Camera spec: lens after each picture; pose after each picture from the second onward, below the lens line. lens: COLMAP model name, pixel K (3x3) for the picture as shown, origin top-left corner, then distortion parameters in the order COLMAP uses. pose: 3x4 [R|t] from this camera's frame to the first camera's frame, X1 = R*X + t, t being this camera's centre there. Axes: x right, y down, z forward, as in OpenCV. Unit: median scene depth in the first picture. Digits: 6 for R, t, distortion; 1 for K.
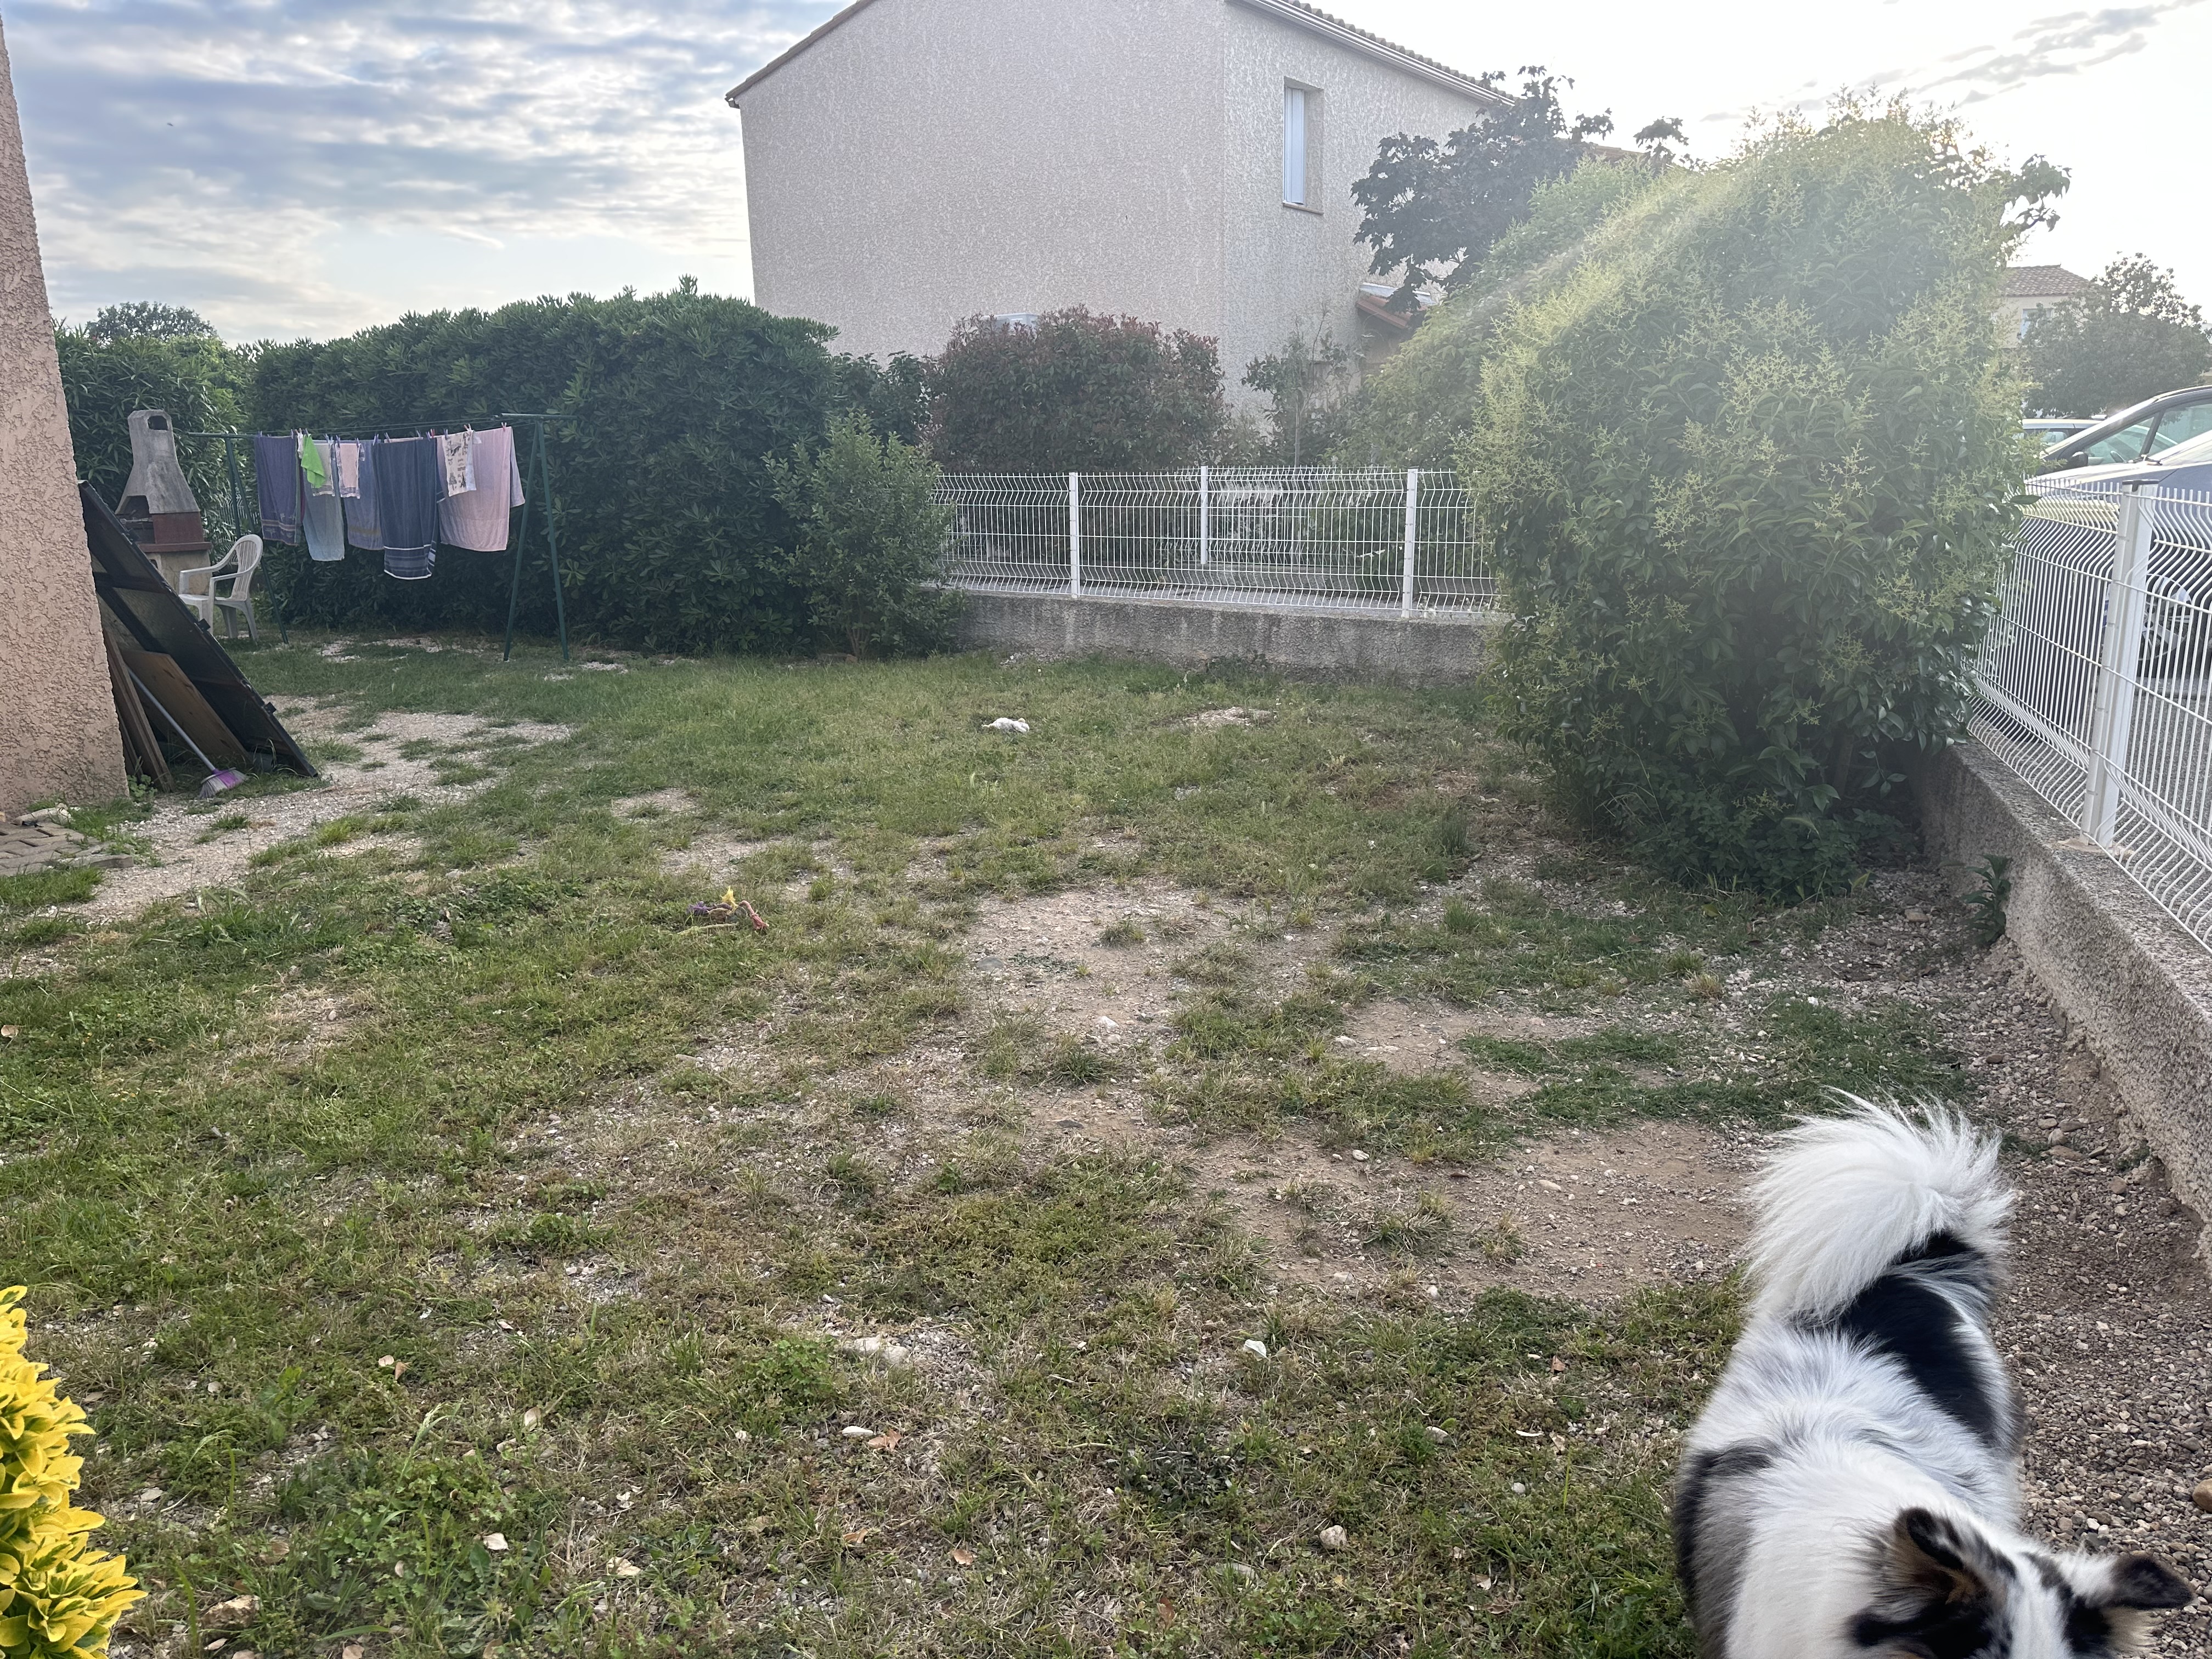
lens RADIAL K [[1565.5, 0, 1066.2], [0, 1565.5, 837.2], [0, 0, 1]] dist [0.005164, -0.008104]
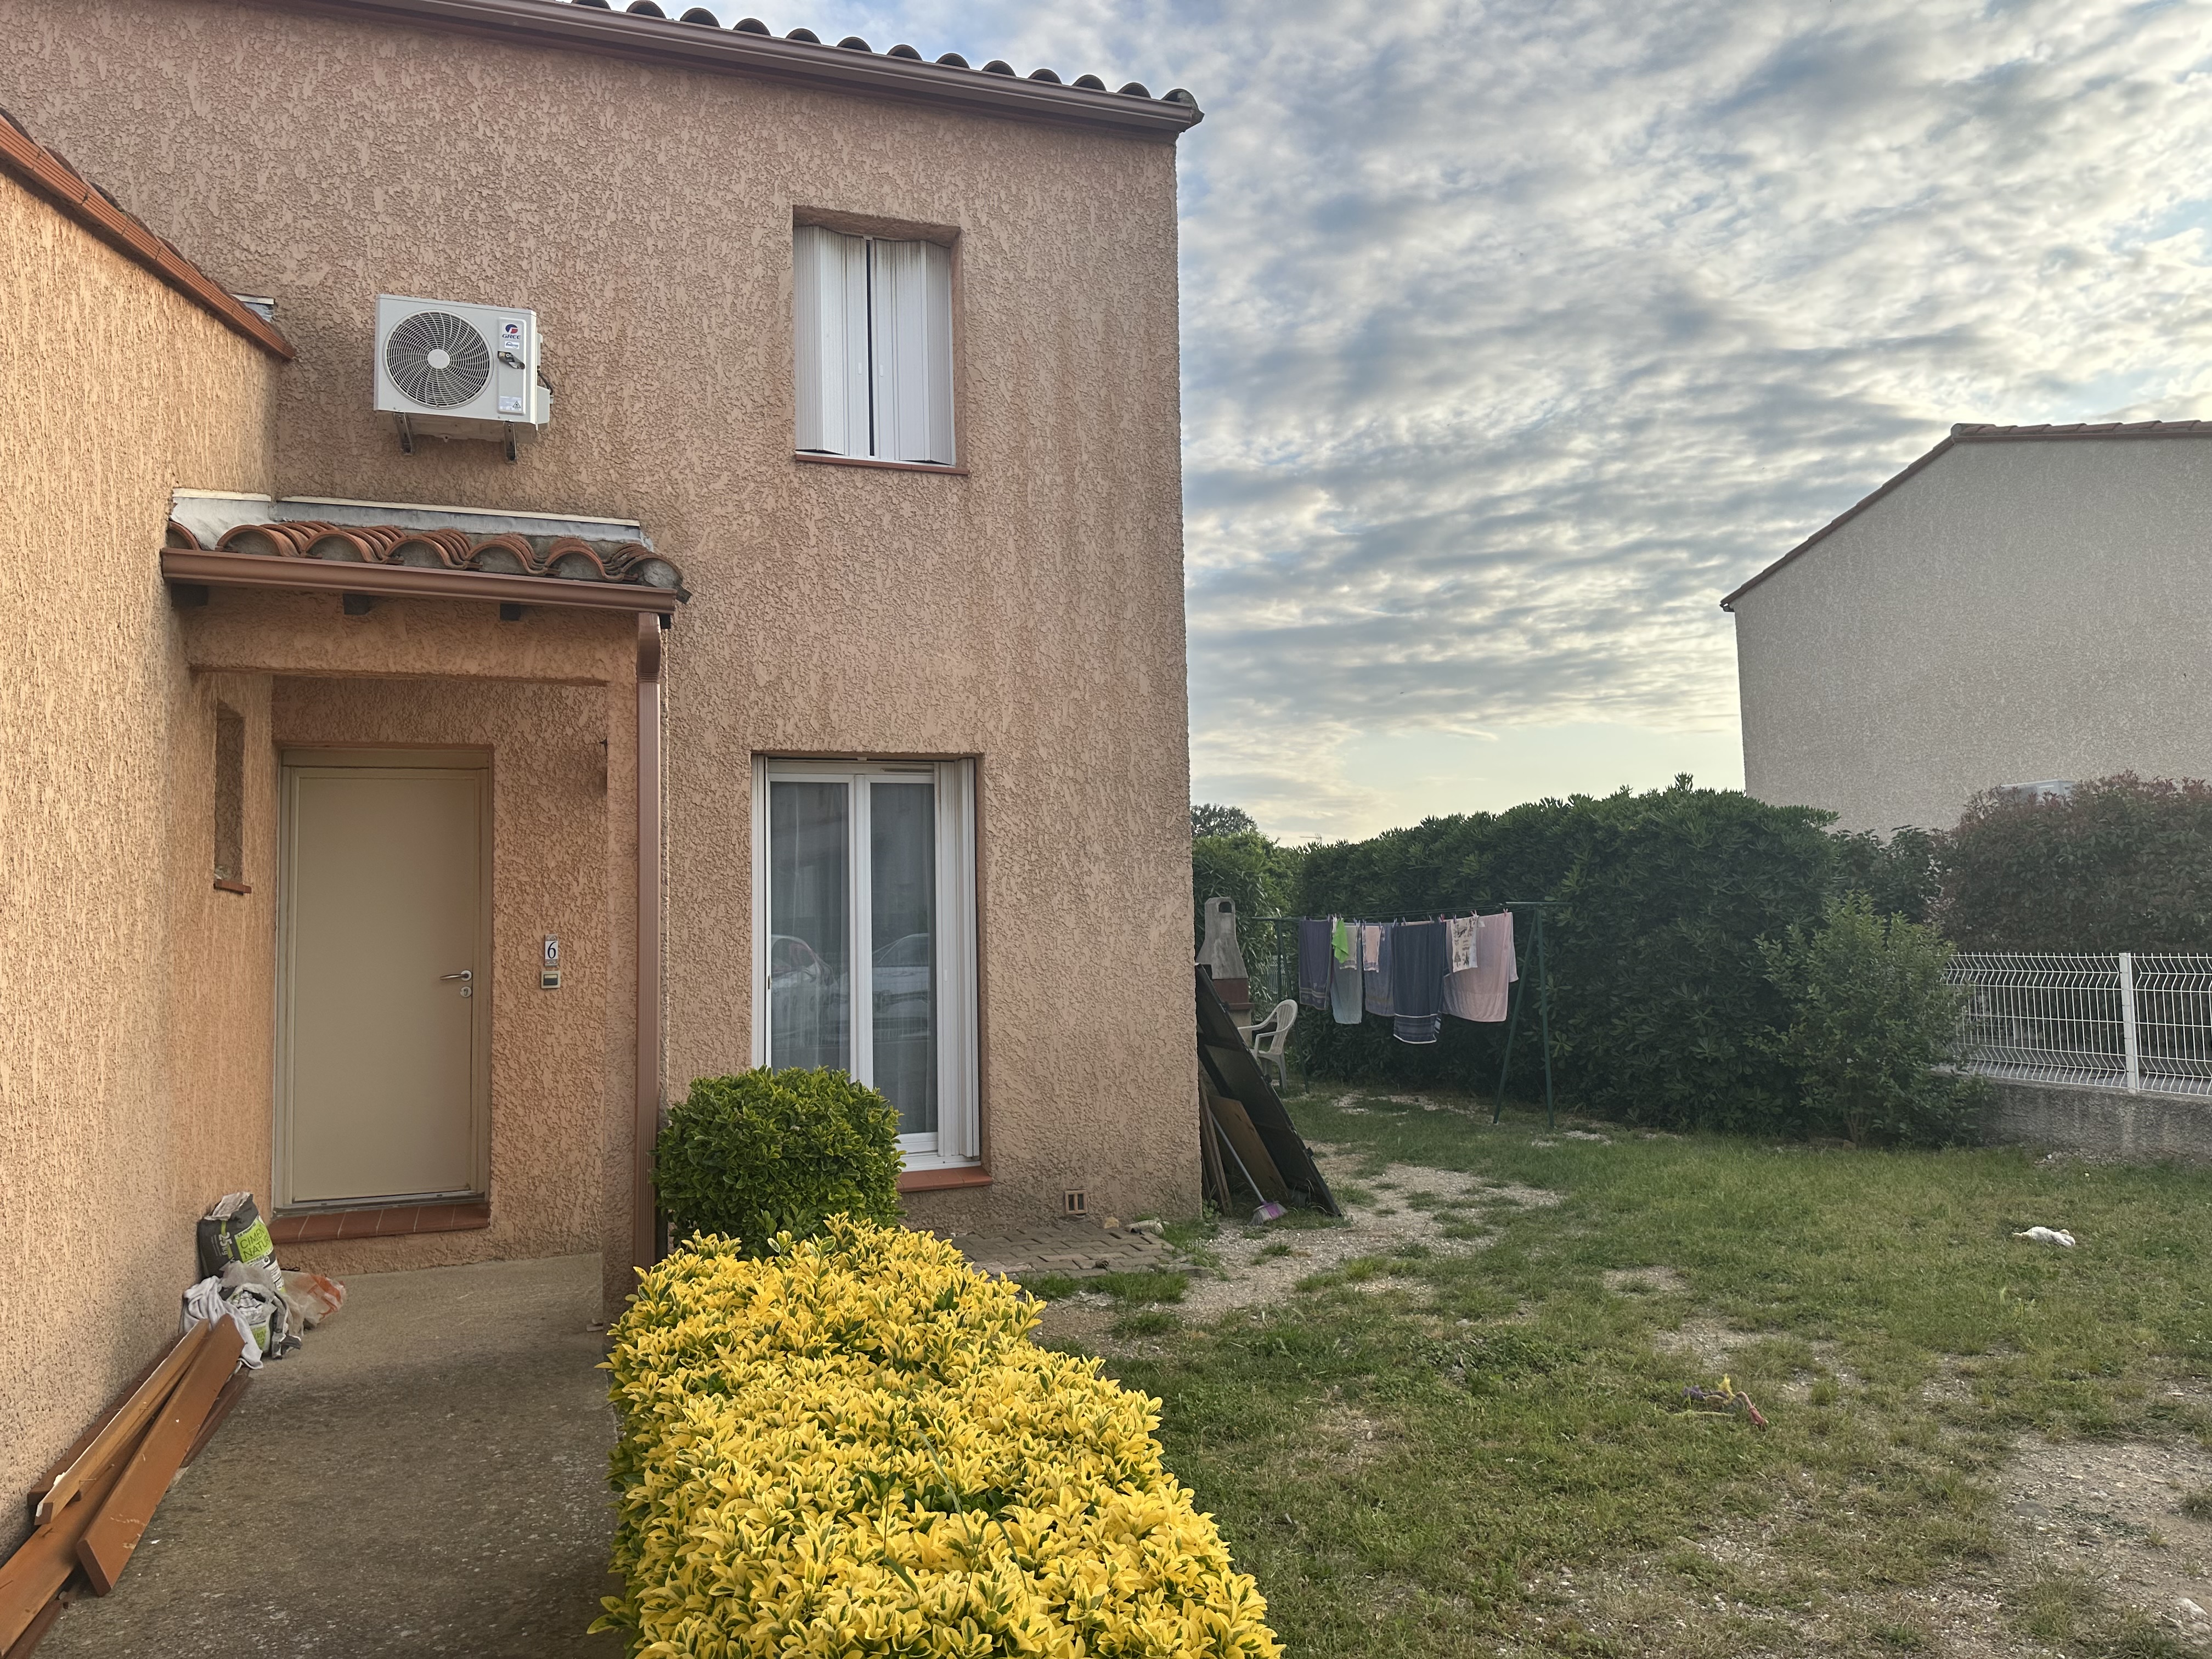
lens RADIAL K [[1565.5, 0, 1066.2], [0, 1565.5, 837.2], [0, 0, 1]] dist [0.005164, -0.008104]
pose [[0.830705, -0.031020, -0.555849, 0.002633], [-0.128386, 0.960859, -0.245492, 0.000835], [0.541708, 0.275294, 0.794208, -0.102780]]
